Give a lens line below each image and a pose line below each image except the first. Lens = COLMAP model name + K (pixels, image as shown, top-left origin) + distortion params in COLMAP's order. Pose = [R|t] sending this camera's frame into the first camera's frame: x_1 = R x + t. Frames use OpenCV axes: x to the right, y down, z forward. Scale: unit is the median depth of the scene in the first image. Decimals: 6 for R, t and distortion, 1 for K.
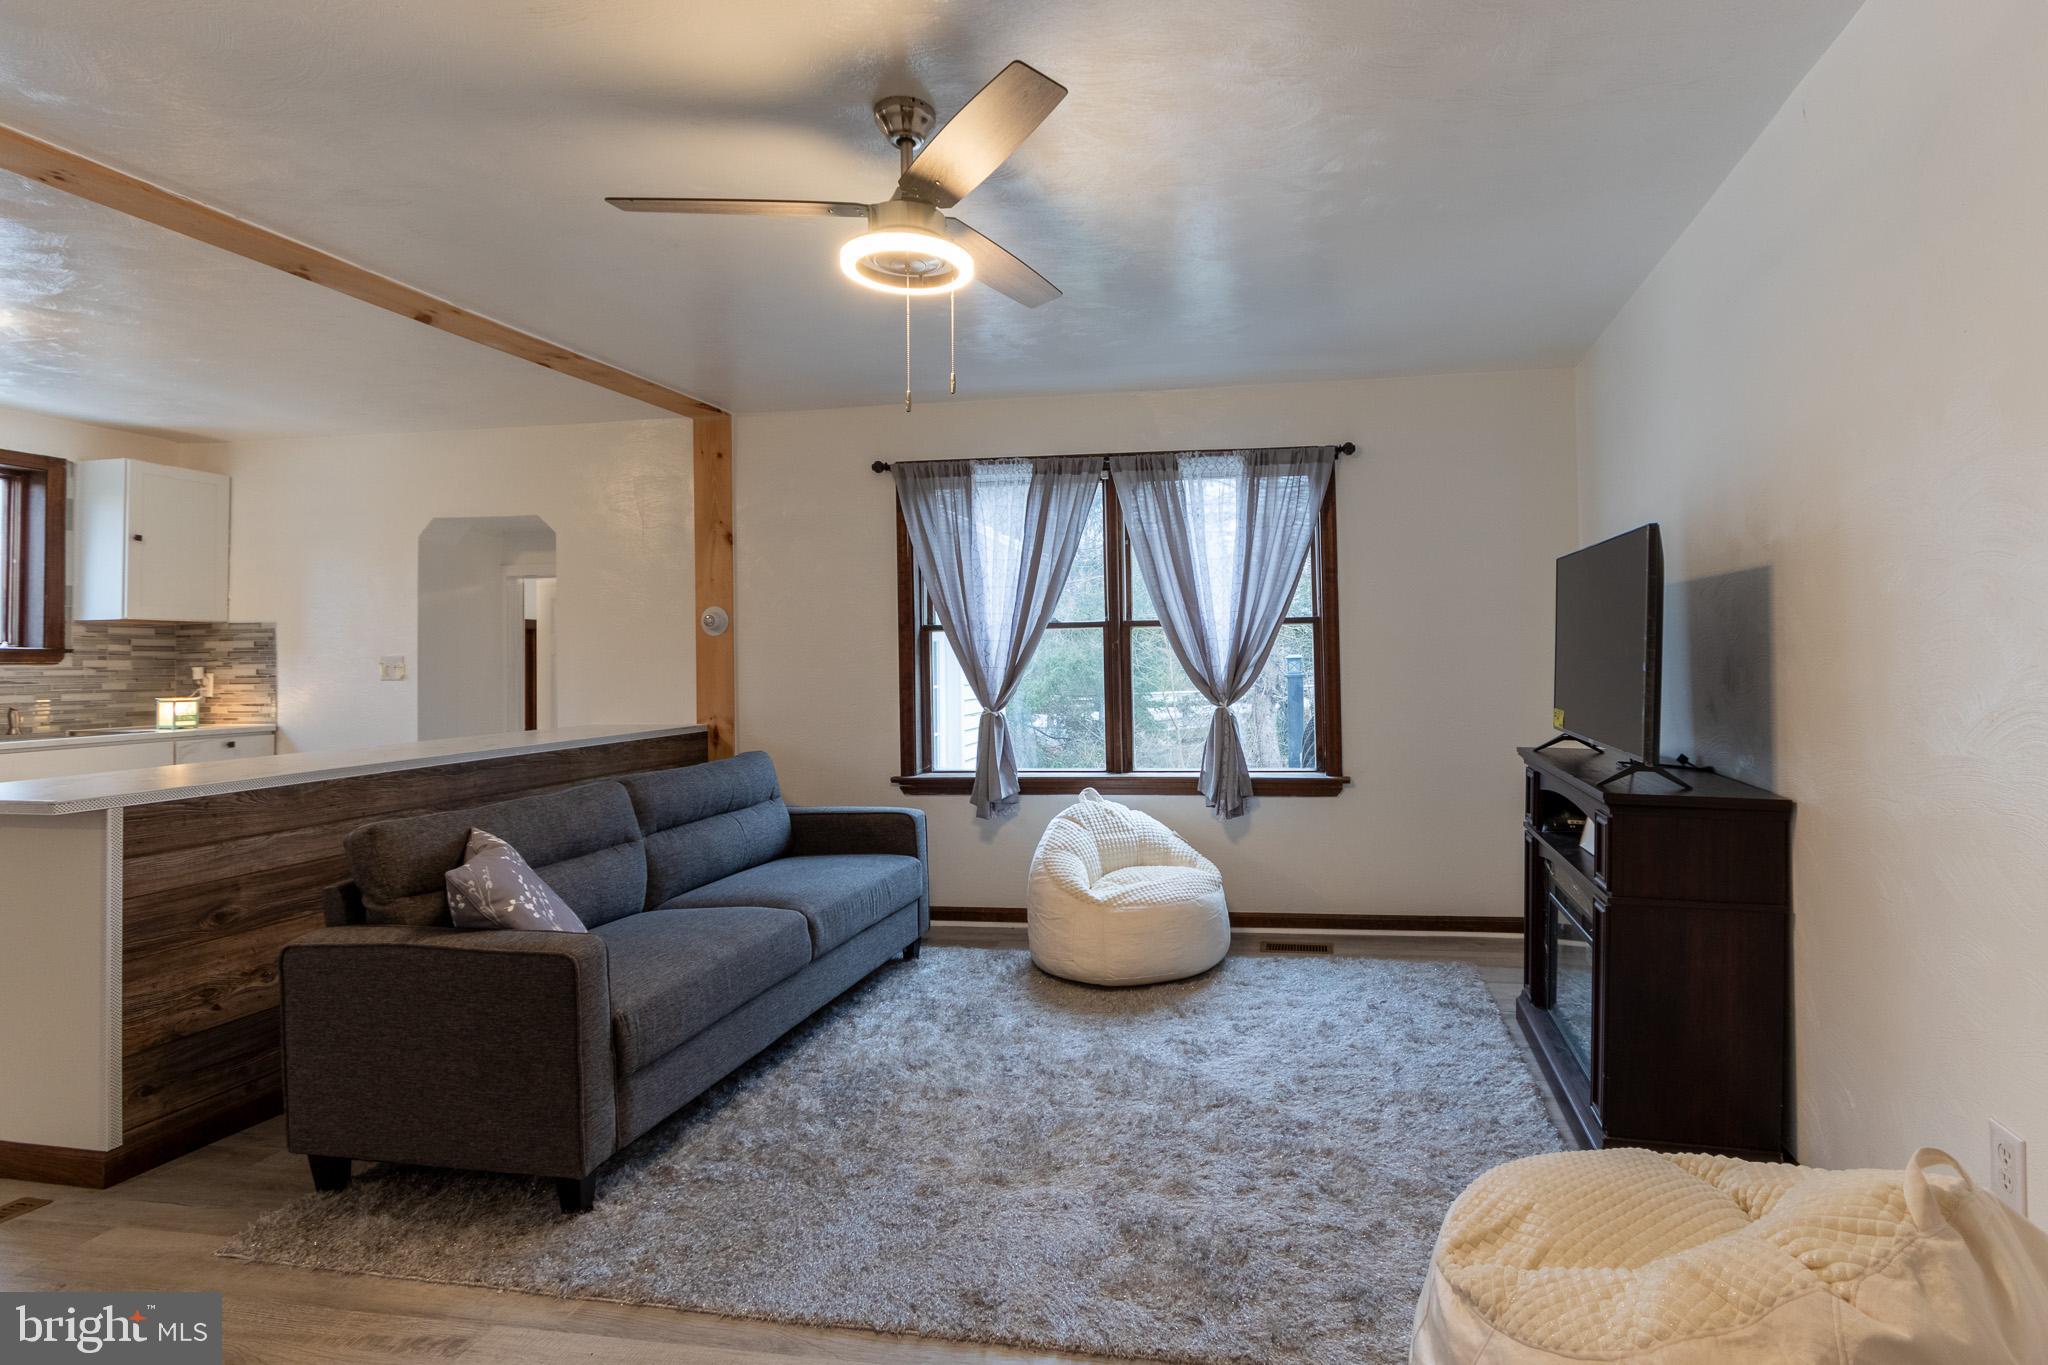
lens RADIAL K [[990.9, 0, 1028.6], [0, 990.9, 634.1], [0, 0, 1]] dist [-0.000759, 0.000207]
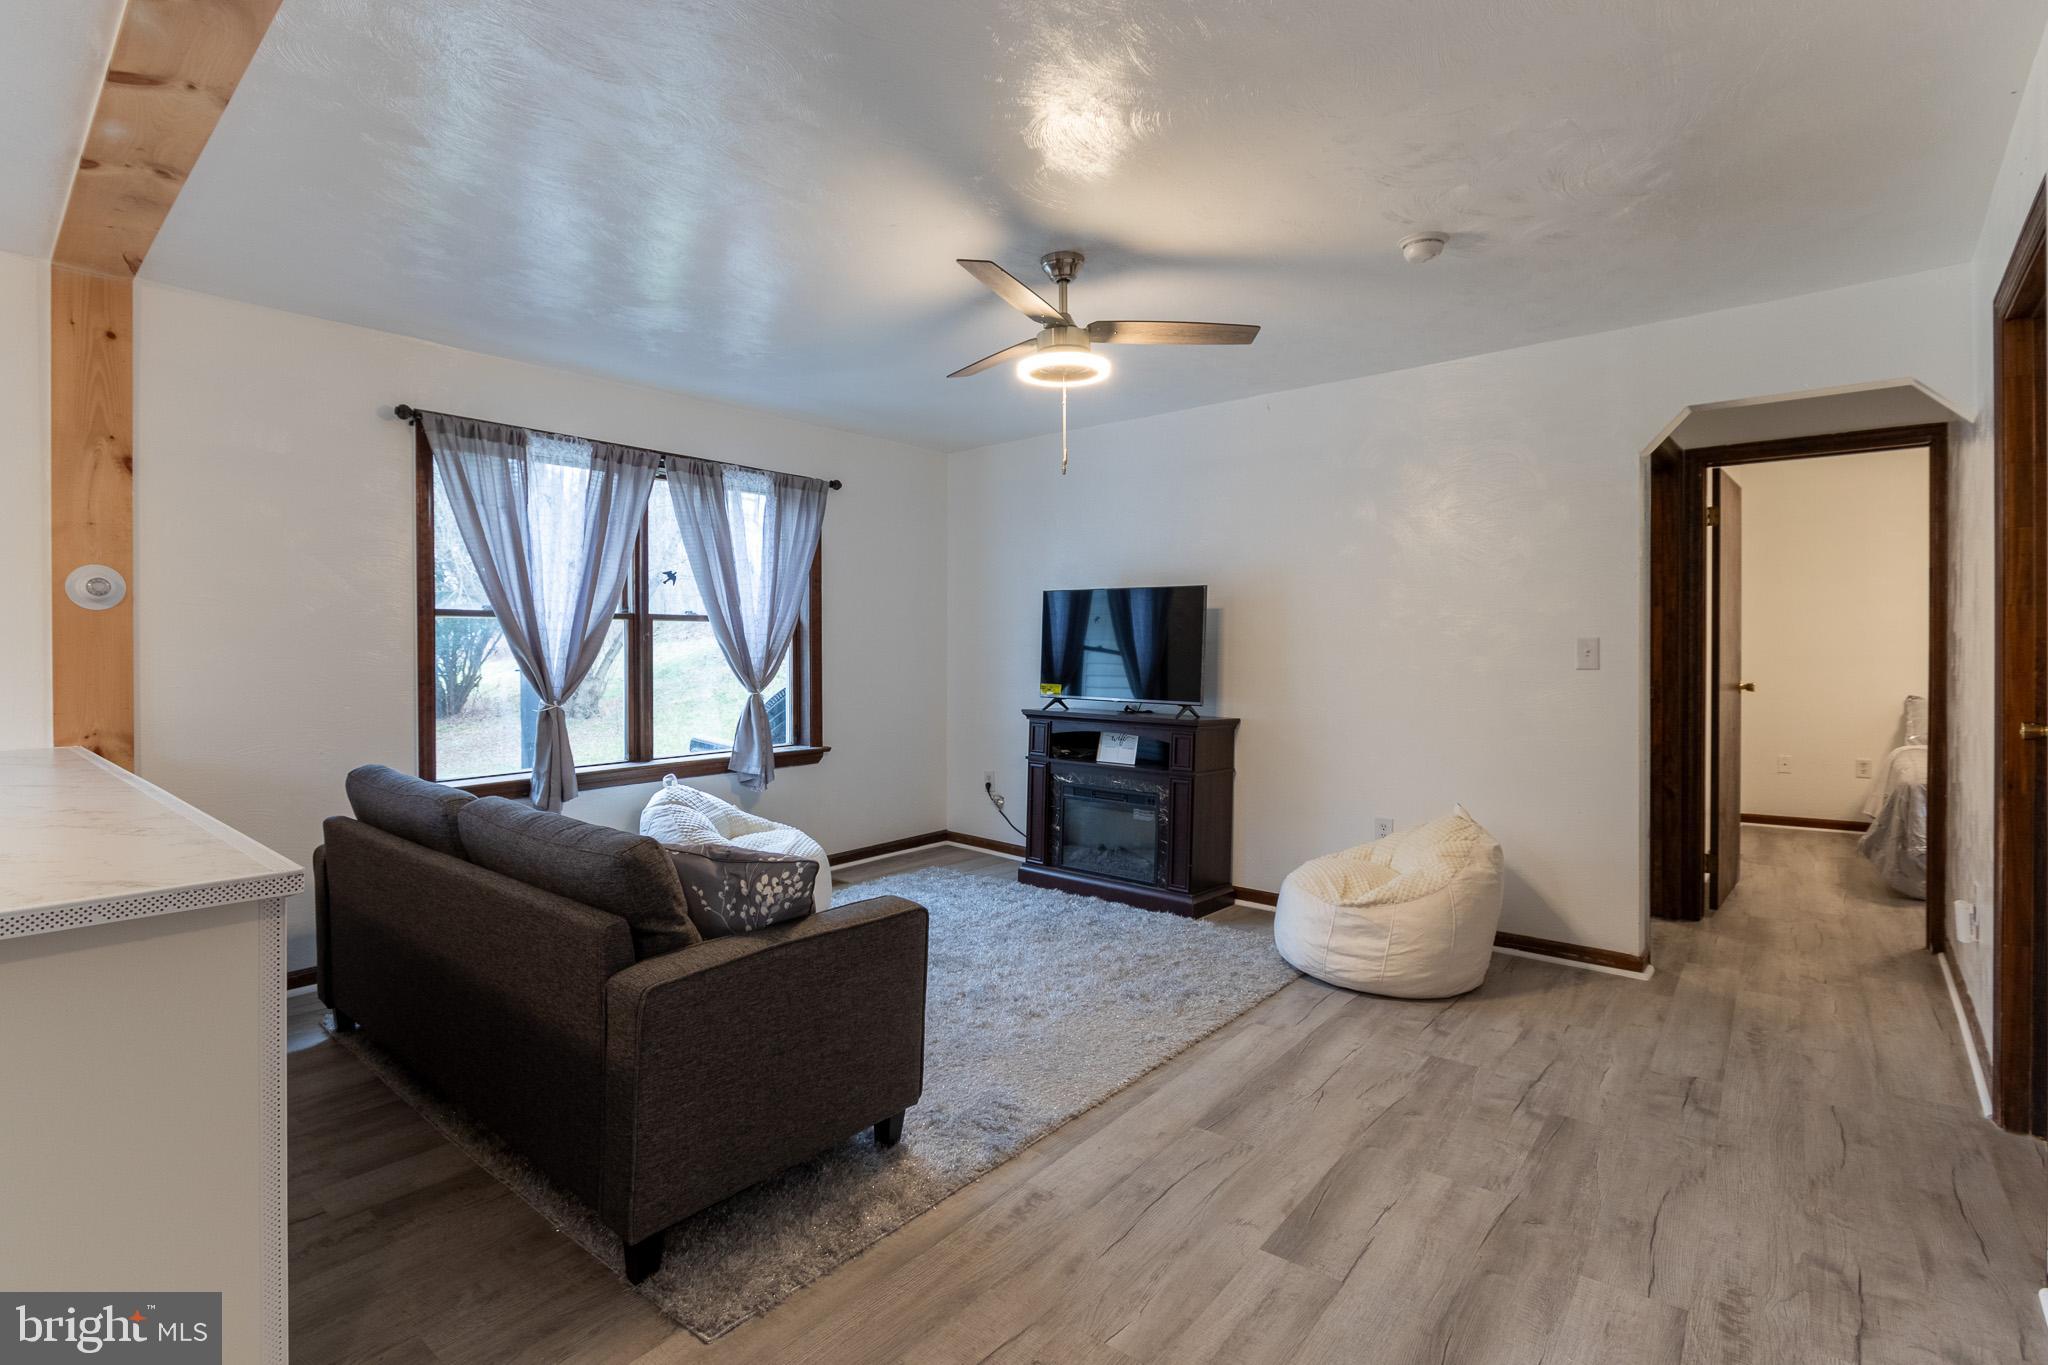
lens RADIAL K [[971.3, 0, 1046.7], [0, 971.3, 650.1], [0, 0, 1]] dist [-0.011851, 0.000544]
pose [[0.482728, 0.009786, 0.875716, -0.569697], [-0.027190, 0.999623, 0.003817, 0.008793], [-0.875348, -0.025653, 0.482812, 0.147594]]
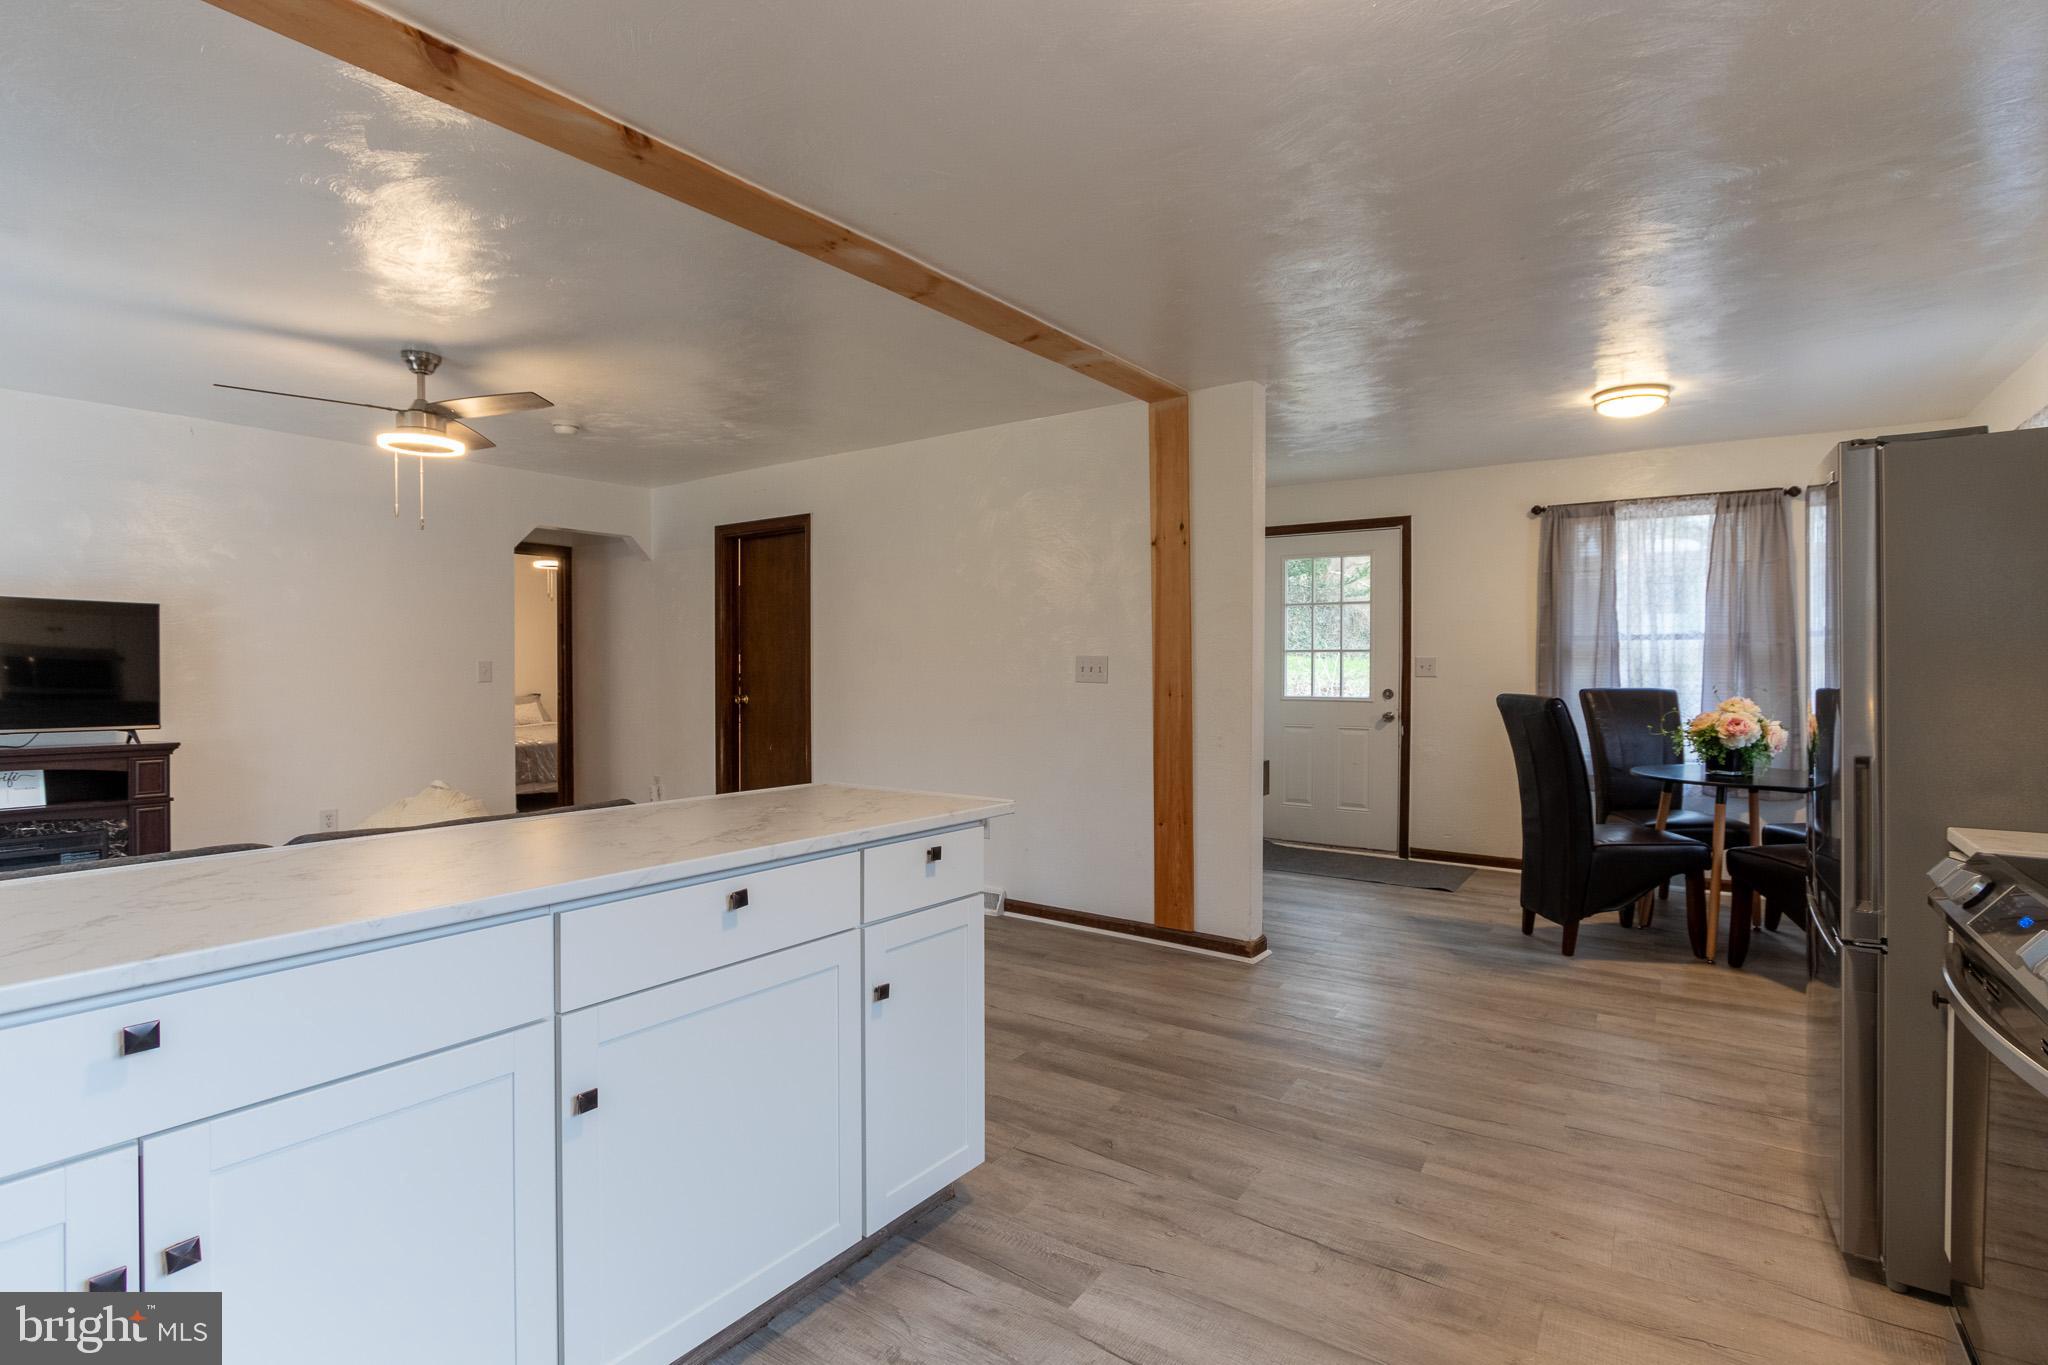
lens RADIAL K [[975.1, 0, 986.8], [0, 975.1, 672.4], [0, 0, 1]] dist [-0.000240, 0.000005]
pose [[-0.898226, 0.006267, 0.439488, -0.765212], [-0.005007, 0.999688, -0.024487, 0.028976], [-0.439504, -0.024196, -0.897914, 0.959285]]
